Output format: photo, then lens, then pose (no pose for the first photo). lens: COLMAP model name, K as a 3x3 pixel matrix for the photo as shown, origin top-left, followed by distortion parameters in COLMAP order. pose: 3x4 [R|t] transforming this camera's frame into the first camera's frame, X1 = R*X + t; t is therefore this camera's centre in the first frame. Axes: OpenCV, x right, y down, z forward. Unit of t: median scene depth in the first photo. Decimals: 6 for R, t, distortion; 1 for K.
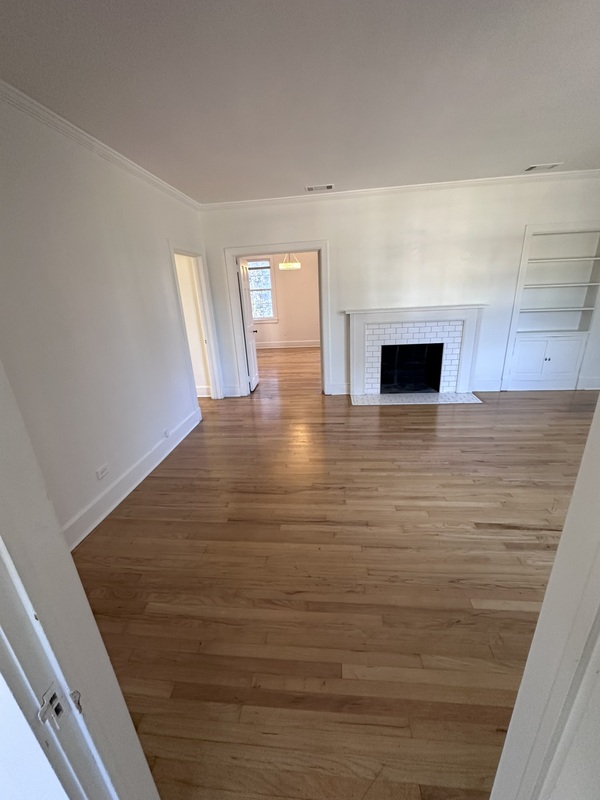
lens RADIAL K [[321.0, 0, 302.5], [0, 321.0, 401.3], [0, 0, 1]] dist [0.000017, 0.000876]
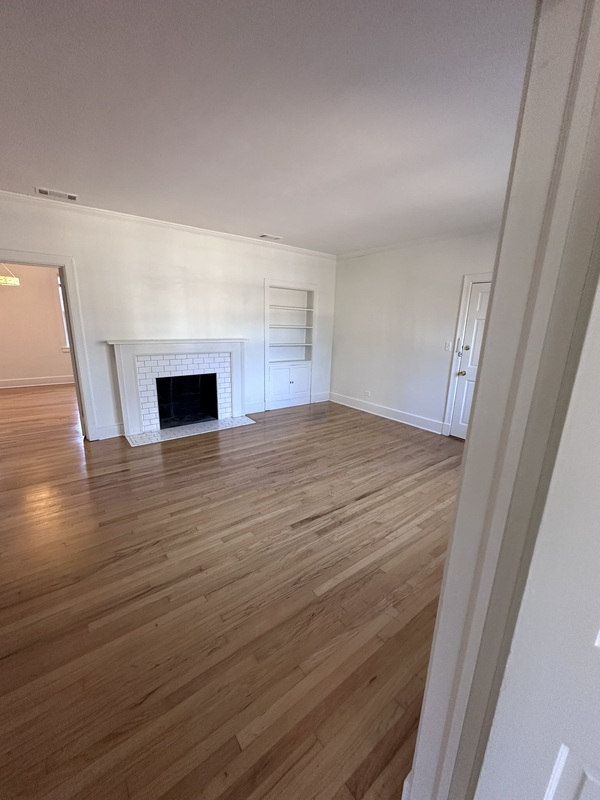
lens RADIAL K [[321.0, 0, 300.0], [0, 321.0, 400.6], [0, 0, 1]] dist [0.000017, 0.000876]
pose [[0.728666, -0.096368, 0.678055, -0.111868], [0.165451, 0.985496, -0.037738, -0.005835], [-0.664584, 0.139684, 0.734041, 0.052927]]
